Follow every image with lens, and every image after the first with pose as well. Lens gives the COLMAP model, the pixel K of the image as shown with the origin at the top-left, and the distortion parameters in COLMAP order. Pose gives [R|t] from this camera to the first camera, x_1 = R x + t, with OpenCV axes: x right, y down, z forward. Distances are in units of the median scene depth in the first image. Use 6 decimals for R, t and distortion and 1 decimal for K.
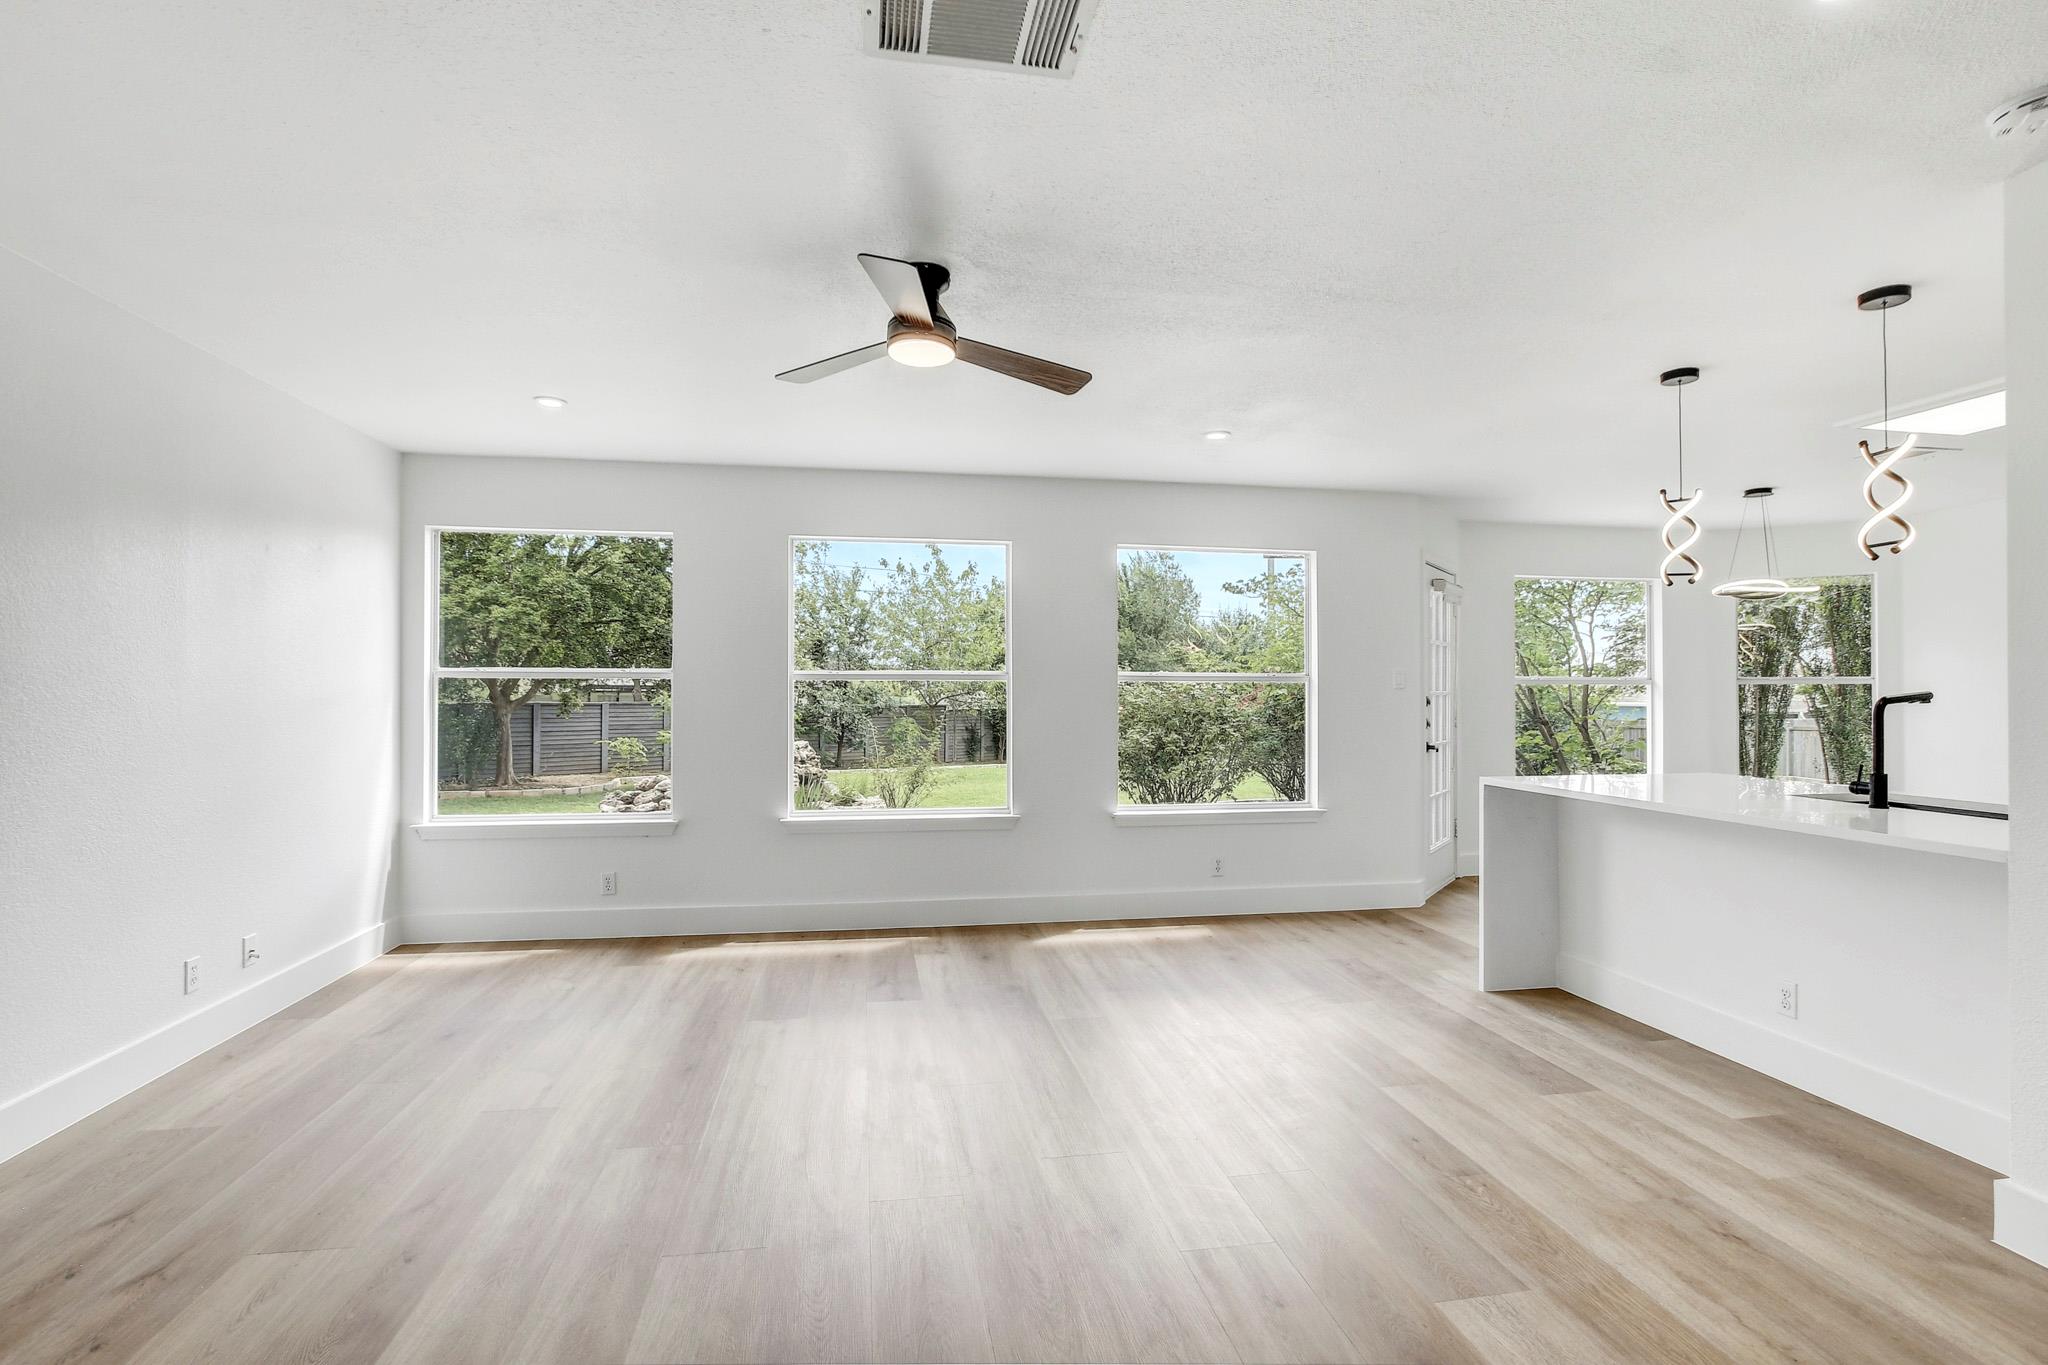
lens RADIAL K [[944.4, 0, 1021.9], [0, 944.4, 687.3], [0, 0, 1]] dist [-0.022540, 0.003544]
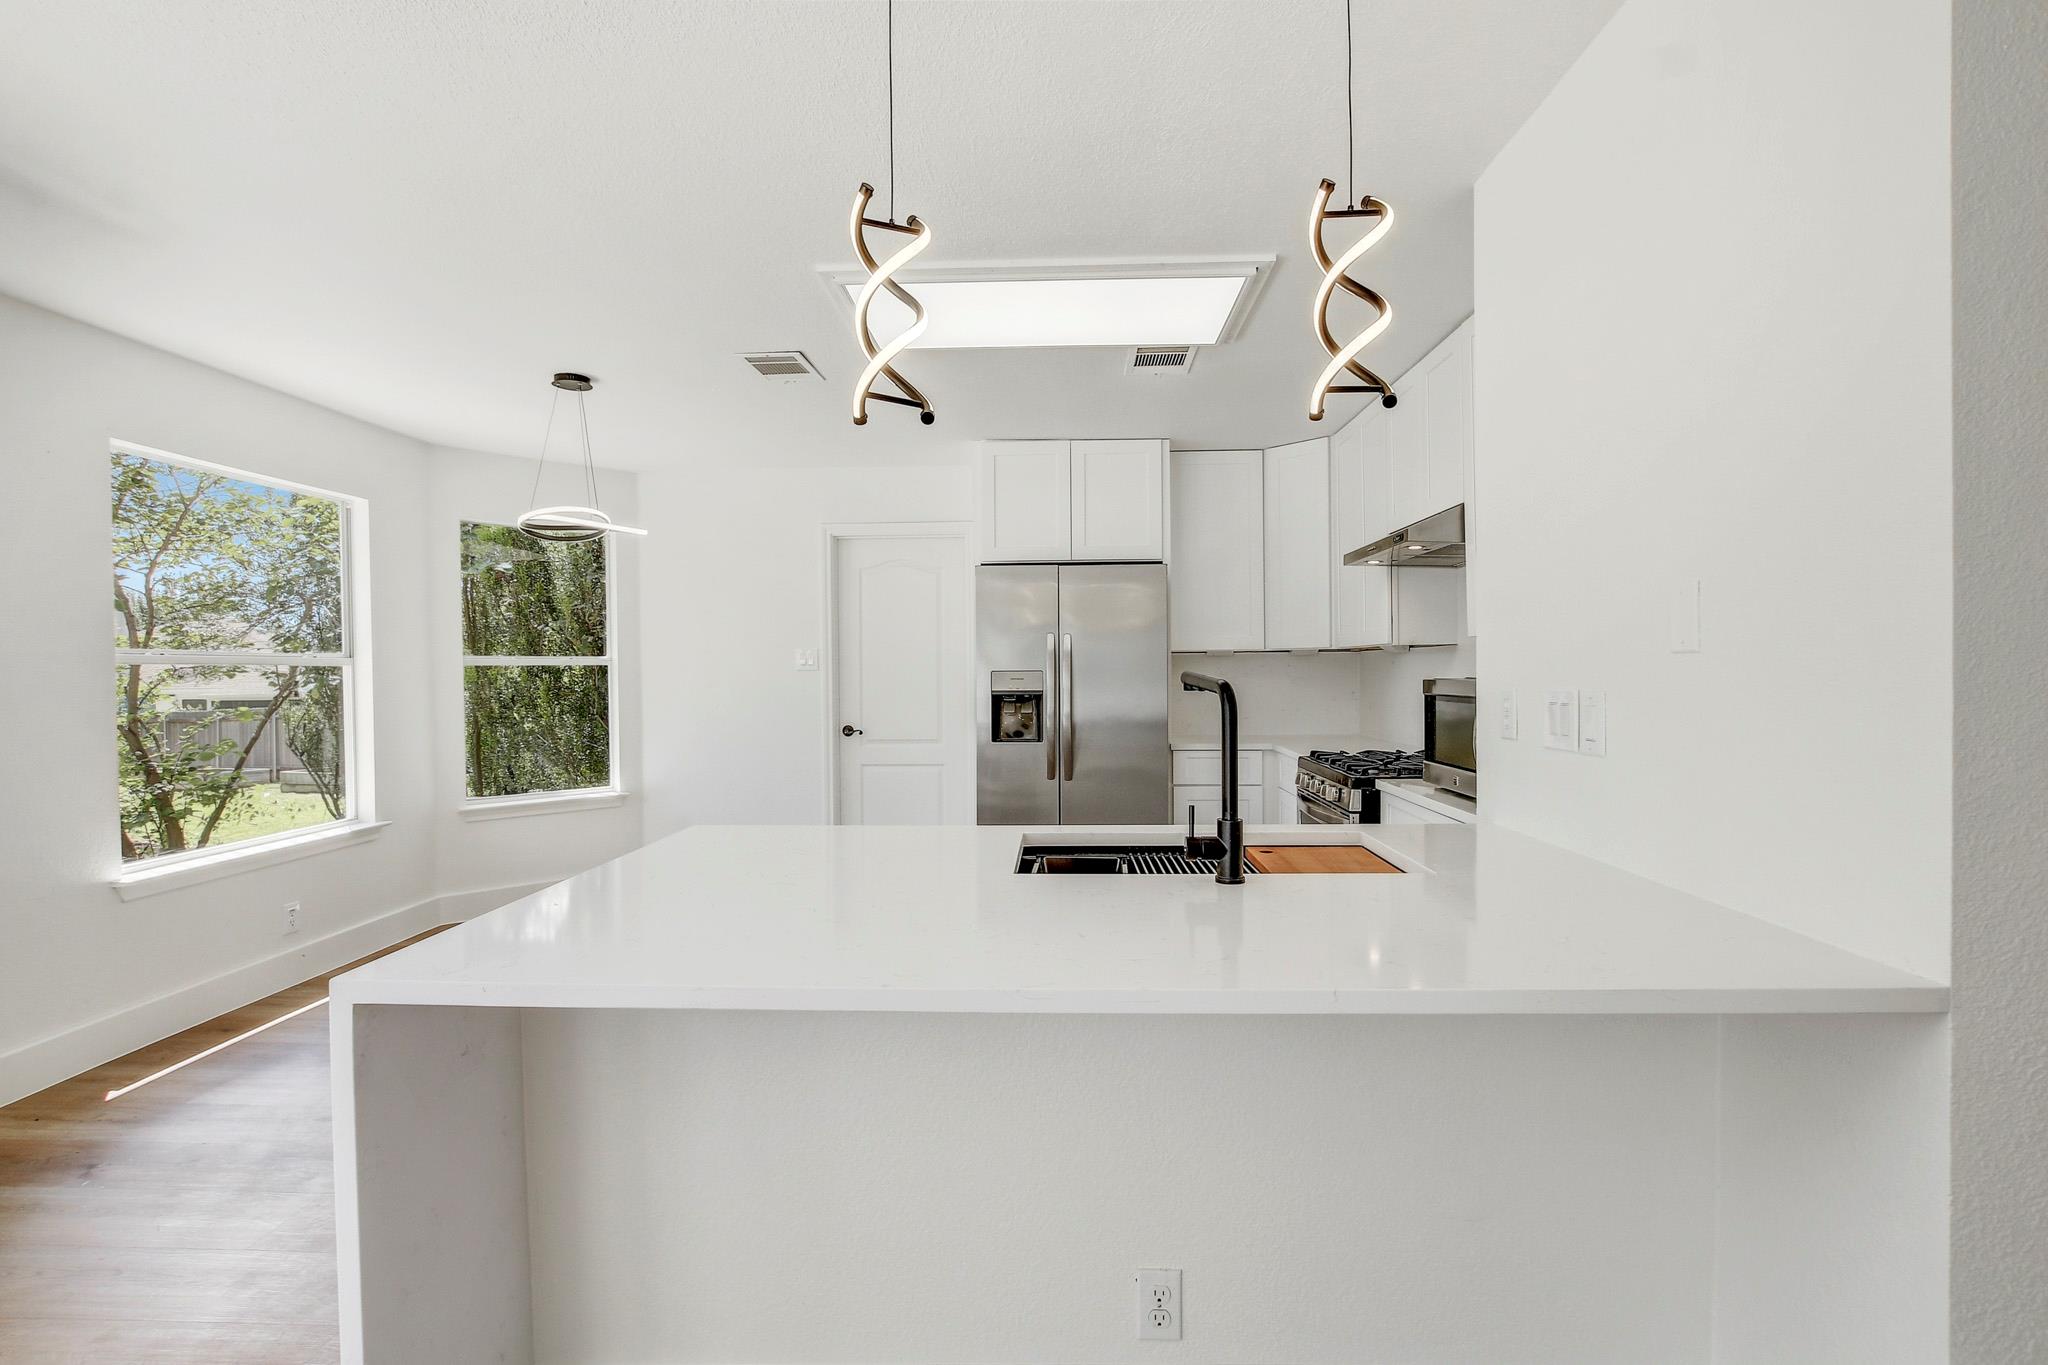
lens RADIAL K [[944.4, 0, 1026.1], [0, 944.4, 682.5], [0, 0, 1]] dist [-0.022540, 0.003544]
pose [[0.203038, -0.016179, 0.979037, 0.289193], [0.005048, 0.999867, 0.015477, 0.001387], [-0.979158, 0.001800, 0.203093, 0.836375]]
